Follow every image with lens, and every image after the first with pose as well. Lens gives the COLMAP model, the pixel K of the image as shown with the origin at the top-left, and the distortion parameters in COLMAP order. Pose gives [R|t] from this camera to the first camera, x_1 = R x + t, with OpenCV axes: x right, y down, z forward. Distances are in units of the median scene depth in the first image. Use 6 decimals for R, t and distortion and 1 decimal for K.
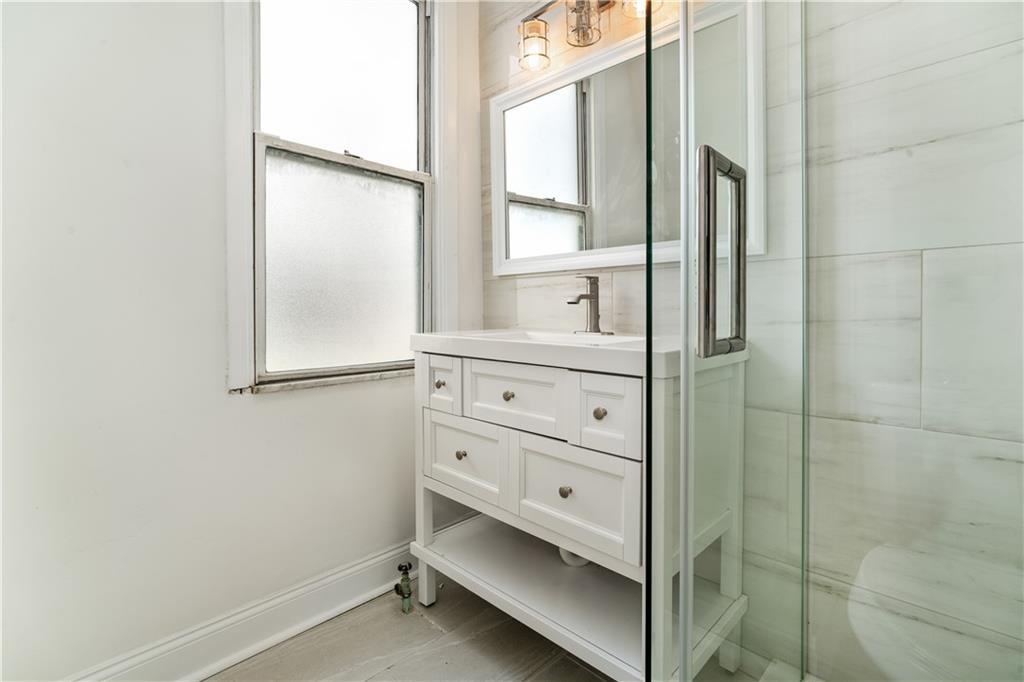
lens RADIAL K [[487.6, 0, 516.1], [0, 487.6, 318.9], [0, 0, 1]] dist [-0.012842, 0.004924]
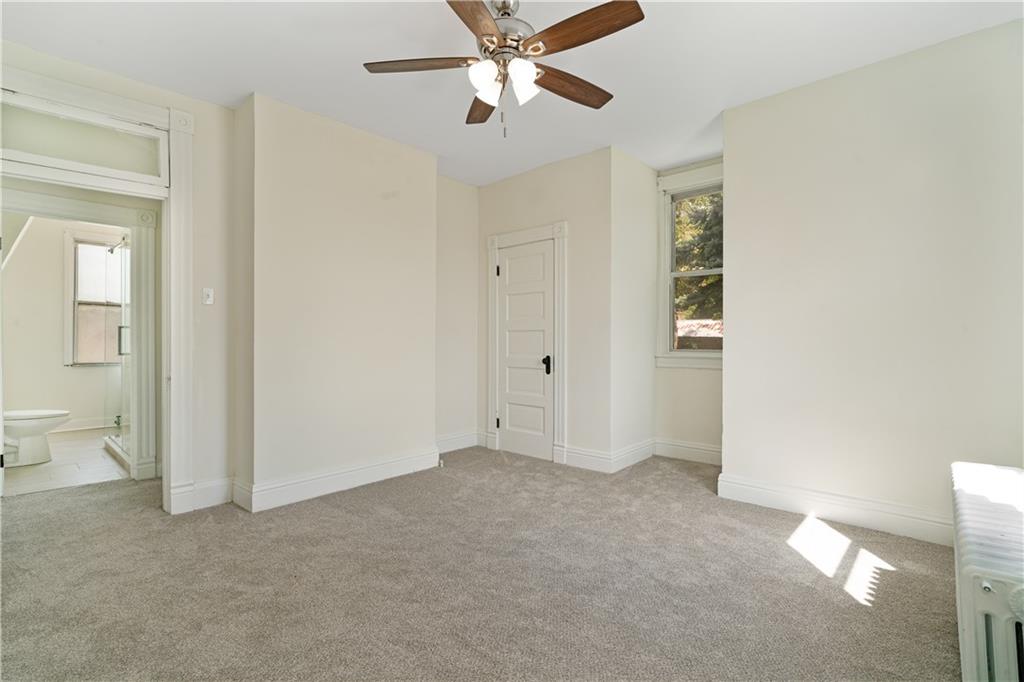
lens RADIAL K [[487.6, 0, 514.6], [0, 487.6, 342.1], [0, 0, 1]] dist [-0.012842, 0.004924]
pose [[0.999588, 0.003572, 0.028468, 2.898483], [-0.002959, 0.999763, -0.021545, 0.026277], [-0.028538, 0.021452, 0.999362, -2.997510]]
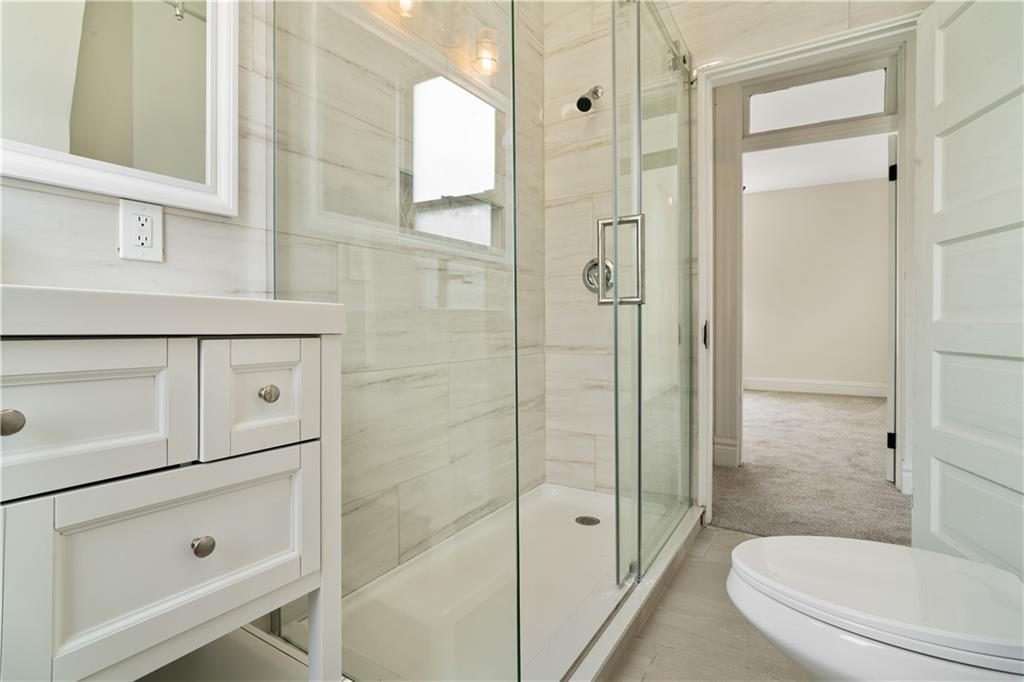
lens RADIAL K [[487.6, 0, 508.9], [0, 487.6, 331.9], [0, 0, 1]] dist [-0.012842, 0.004924]
pose [[-0.203902, -0.002325, 0.978988, -0.427570], [0.023149, 0.999706, 0.007196, 0.078439], [-0.978718, 0.024130, -0.203788, 0.587908]]
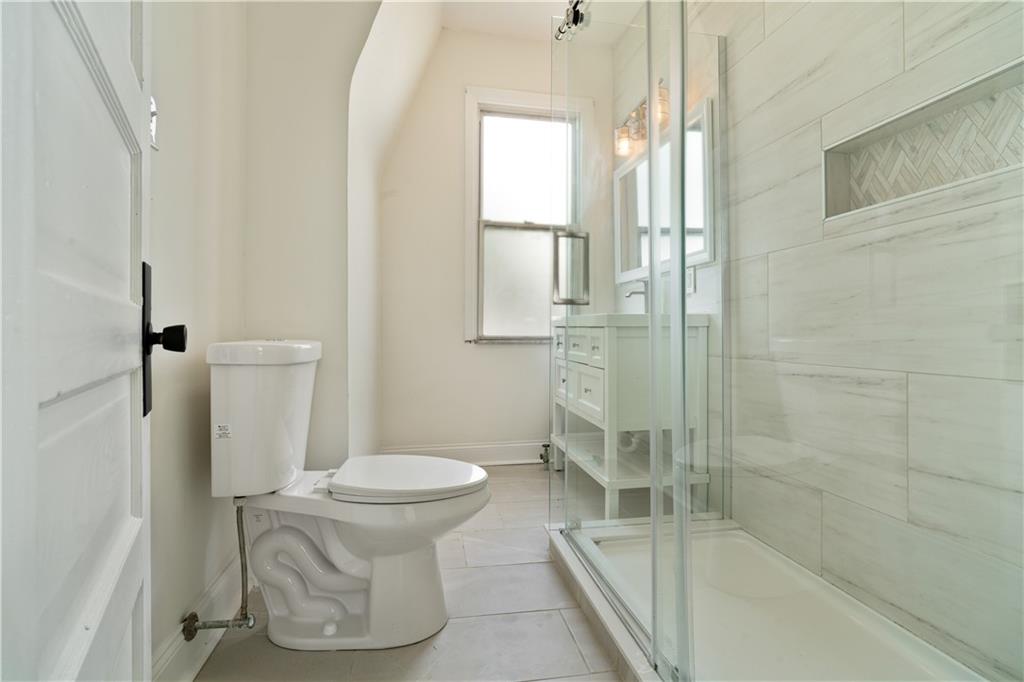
lens RADIAL K [[487.6, 0, 510.4], [0, 487.6, 331.0], [0, 0, 1]] dist [-0.012842, 0.004924]
pose [[0.817694, 0.006856, -0.575612, 0.779834], [-0.014664, 0.999853, -0.008923, 0.110519], [0.575466, 0.015738, 0.817674, -0.630323]]
